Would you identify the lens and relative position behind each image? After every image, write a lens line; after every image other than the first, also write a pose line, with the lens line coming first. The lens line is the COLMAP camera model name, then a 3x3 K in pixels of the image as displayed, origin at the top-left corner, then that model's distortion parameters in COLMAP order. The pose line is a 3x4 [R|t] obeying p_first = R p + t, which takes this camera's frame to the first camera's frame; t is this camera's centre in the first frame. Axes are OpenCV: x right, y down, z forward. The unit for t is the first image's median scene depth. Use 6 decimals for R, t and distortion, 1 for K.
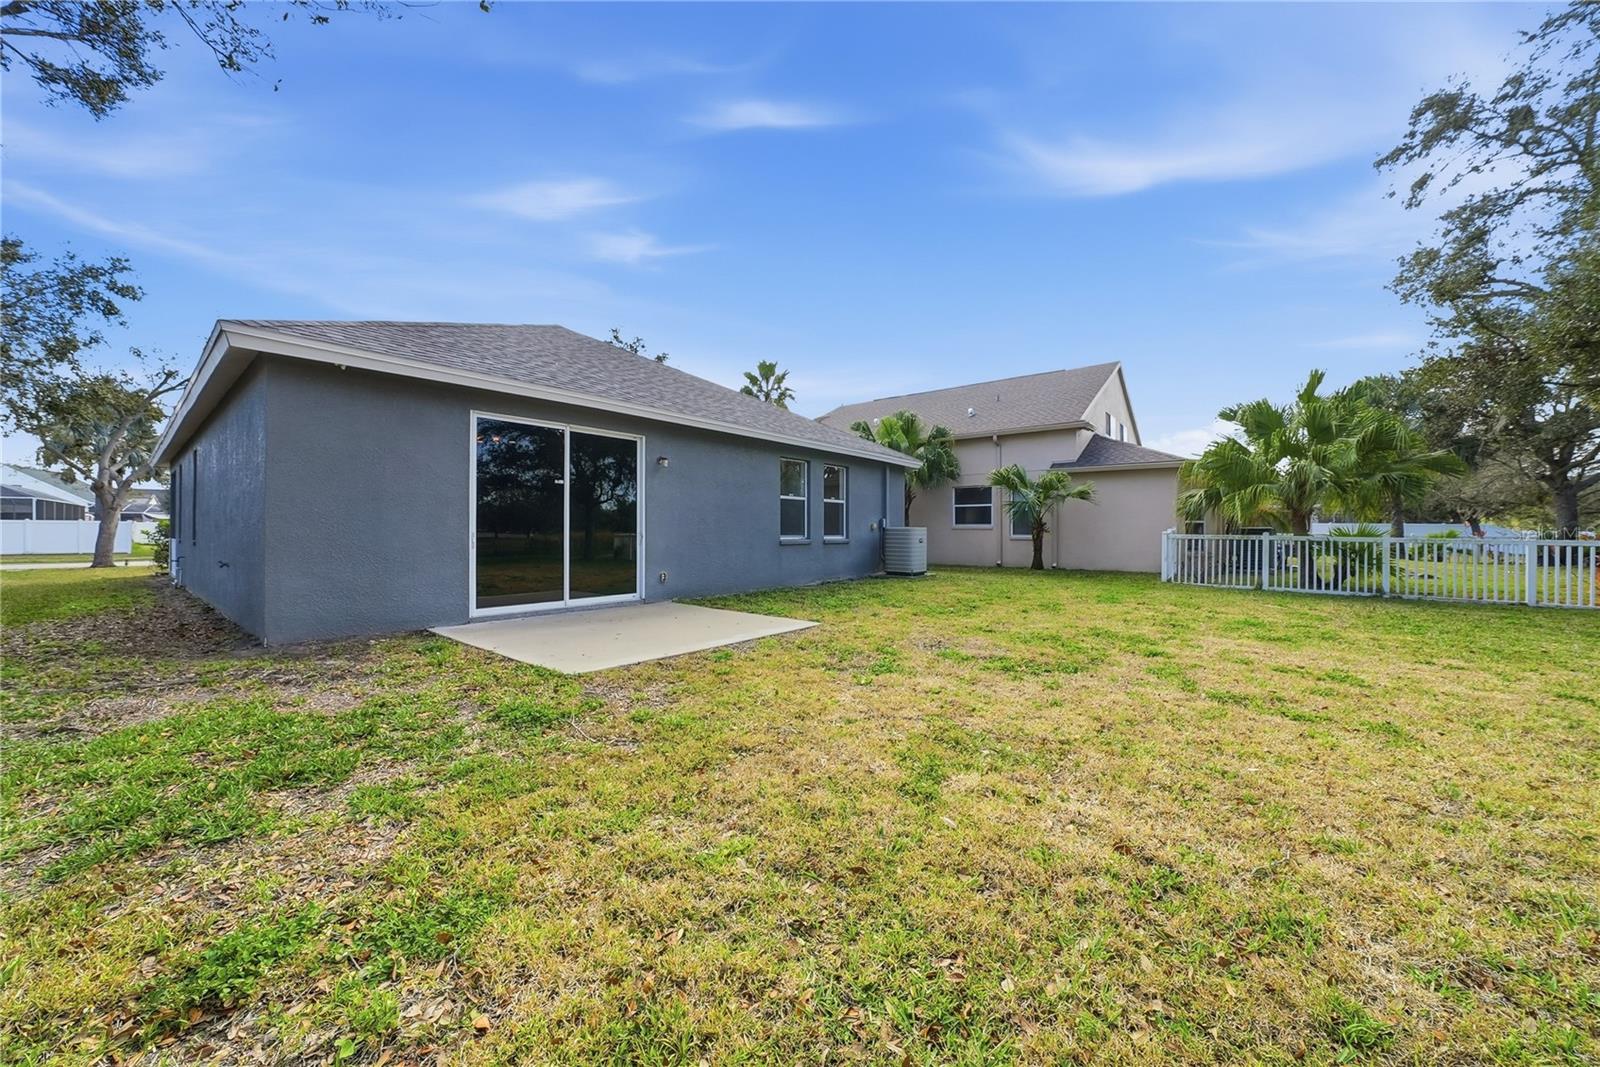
lens RADIAL K [[580.5, 0, 802.9], [0, 580.5, 526.1], [0, 0, 1]] dist [-0.030229, 0.004313]
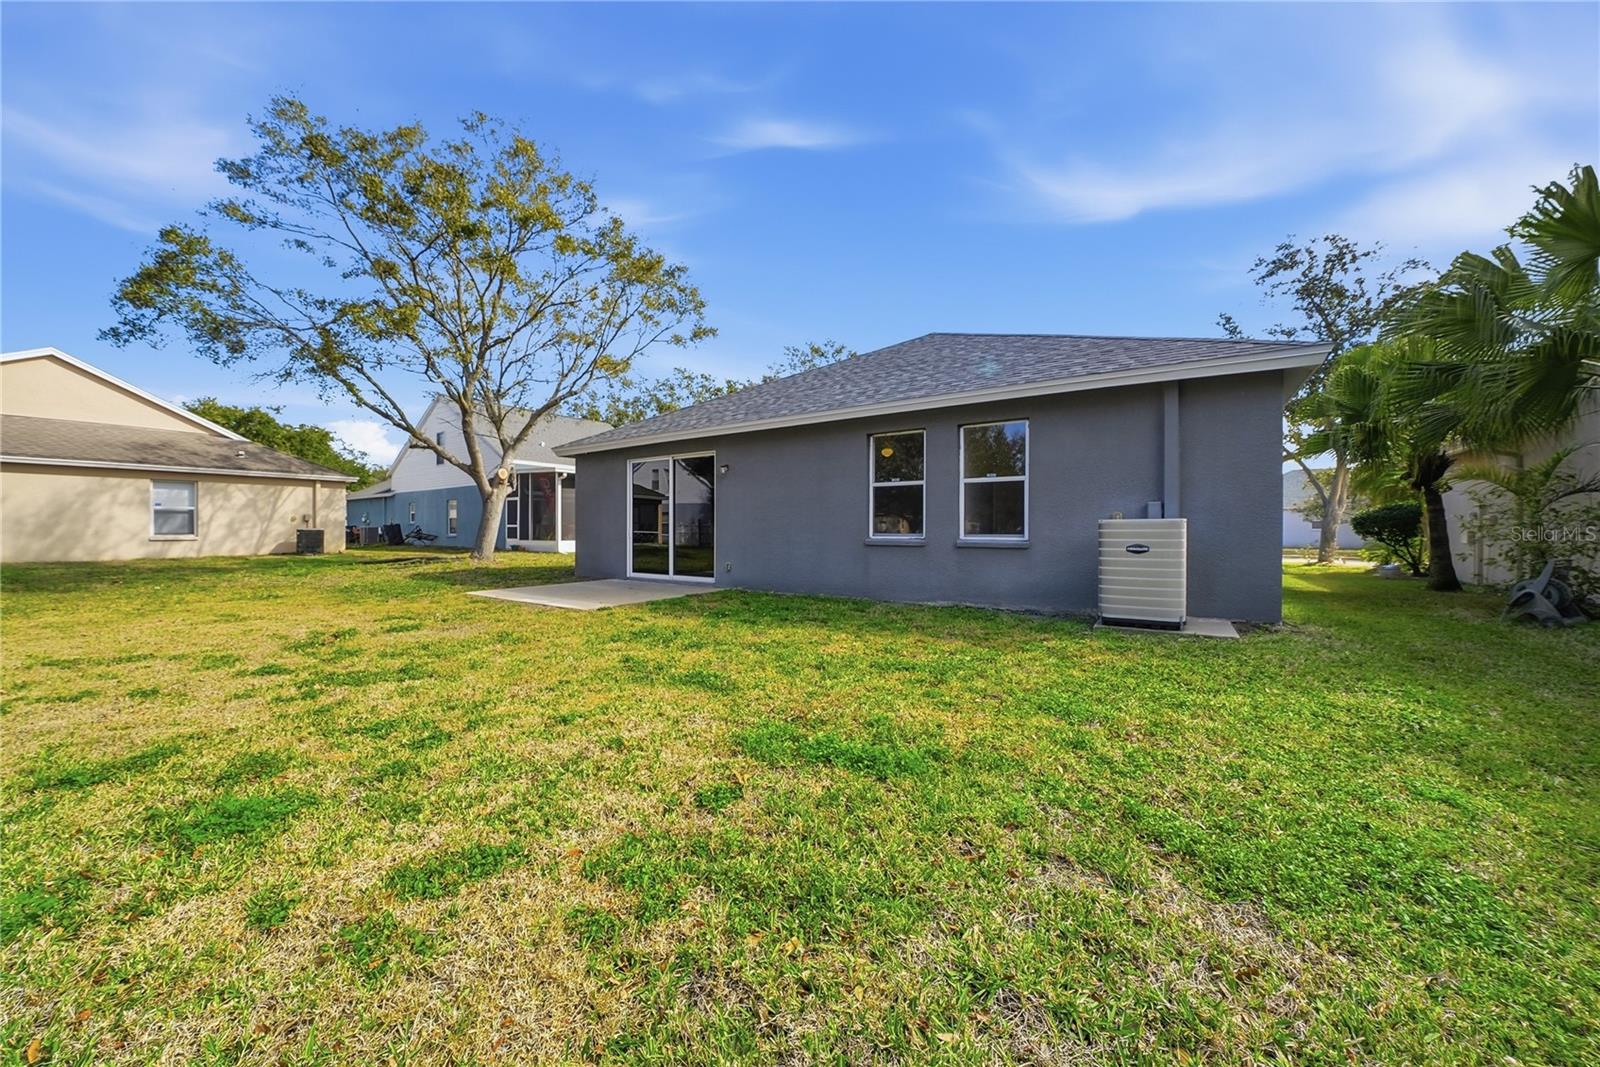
lens RADIAL K [[560.1, 0, 800.0], [0, 560.1, 533.5], [0, 0, 1]] dist [-0.020262, -0.000043]
pose [[0.075019, 0.004318, -0.997173, 0.706189], [0.004960, 0.999977, 0.004704, 0.011827], [0.997170, -0.005299, 0.074996, 0.832059]]
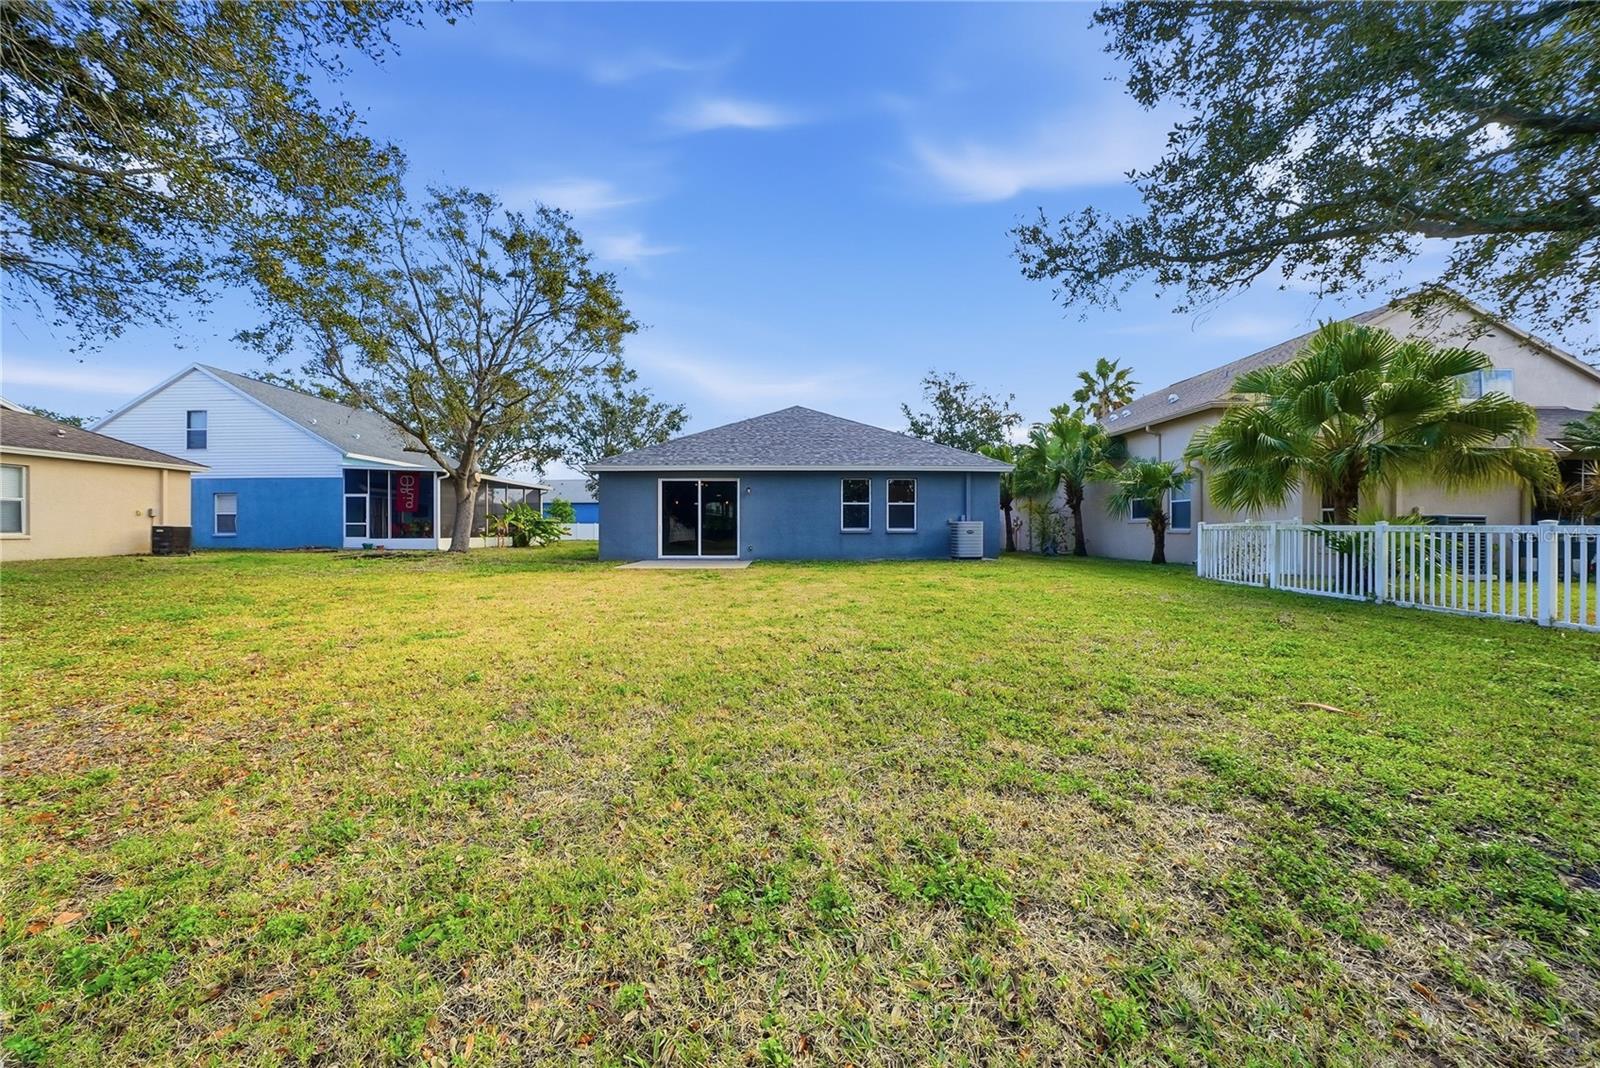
lens RADIAL K [[570.2, 0, 799.6], [0, 570.2, 529.6], [0, 0, 1]] dist [-0.028272, 0.004032]
pose [[0.634676, -0.003634, -0.772770, 1.084224], [0.007242, 0.999973, 0.001245, 0.018284], [0.772745, -0.006387, 0.634685, -0.088204]]
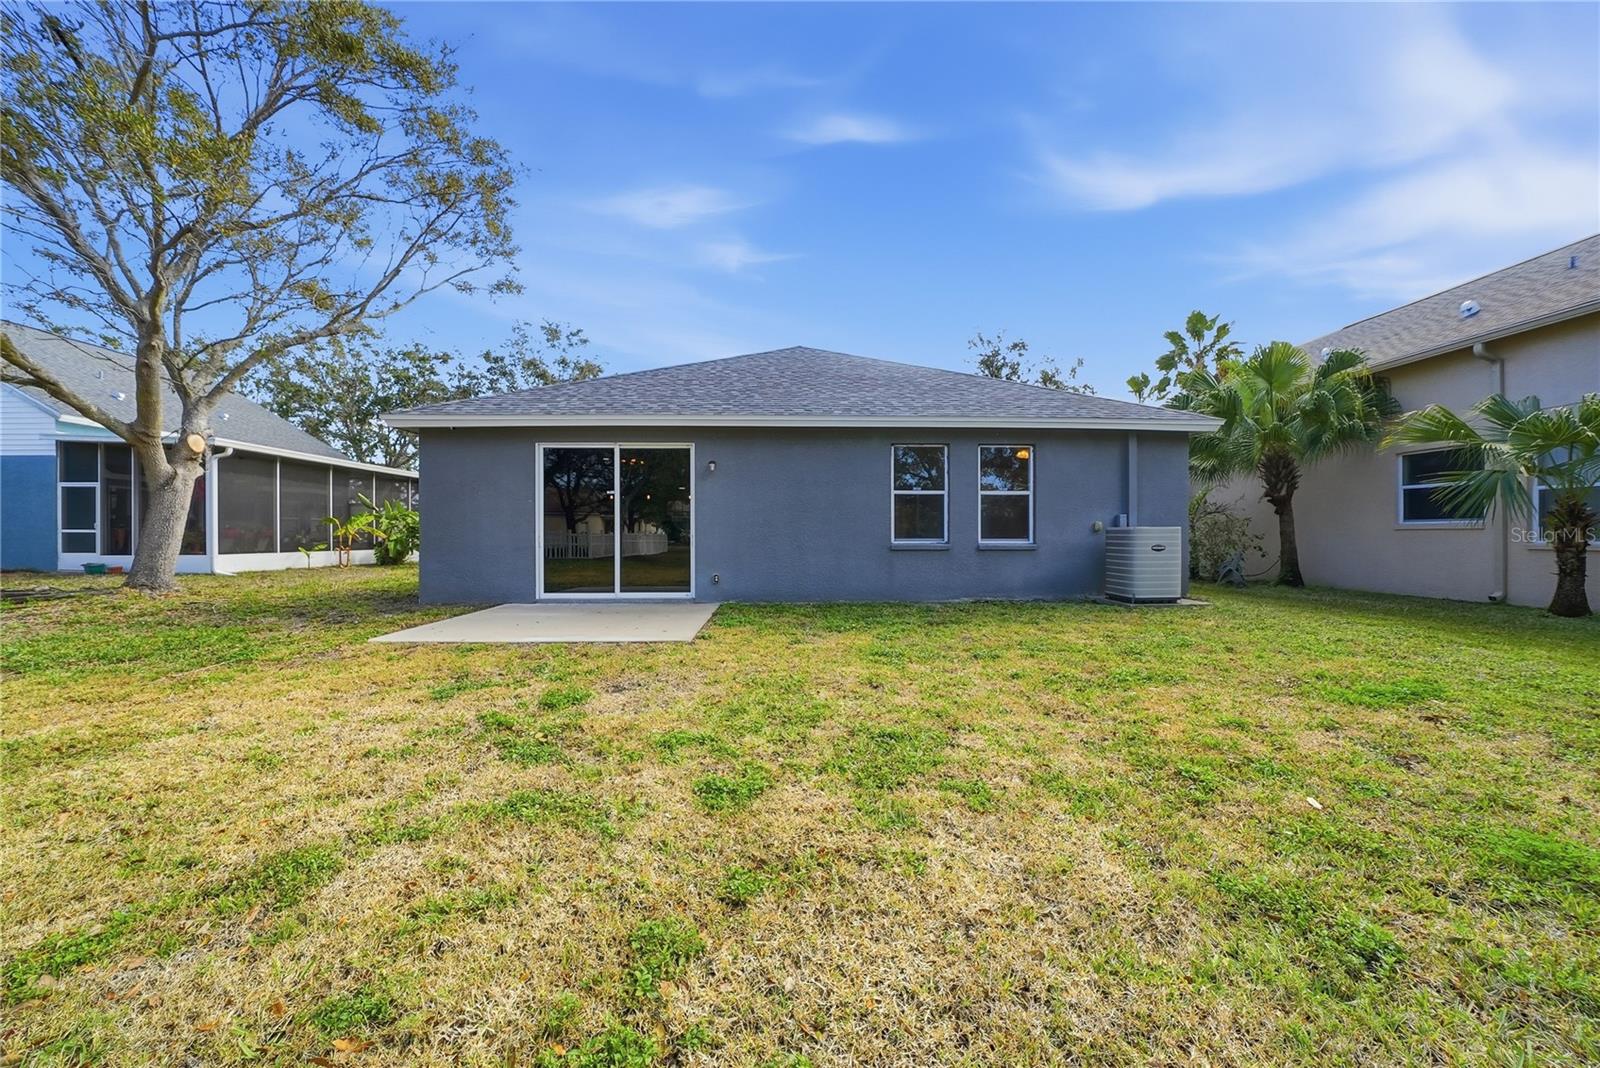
lens RADIAL K [[570.2, 0, 799.6], [0, 570.2, 529.6], [0, 0, 1]] dist [-0.028272, 0.004032]
pose [[0.644236, -0.011218, -0.764744, 0.488178], [0.008475, 0.999936, -0.007529, 0.007986], [0.764779, -0.001630, 0.644290, 0.367512]]
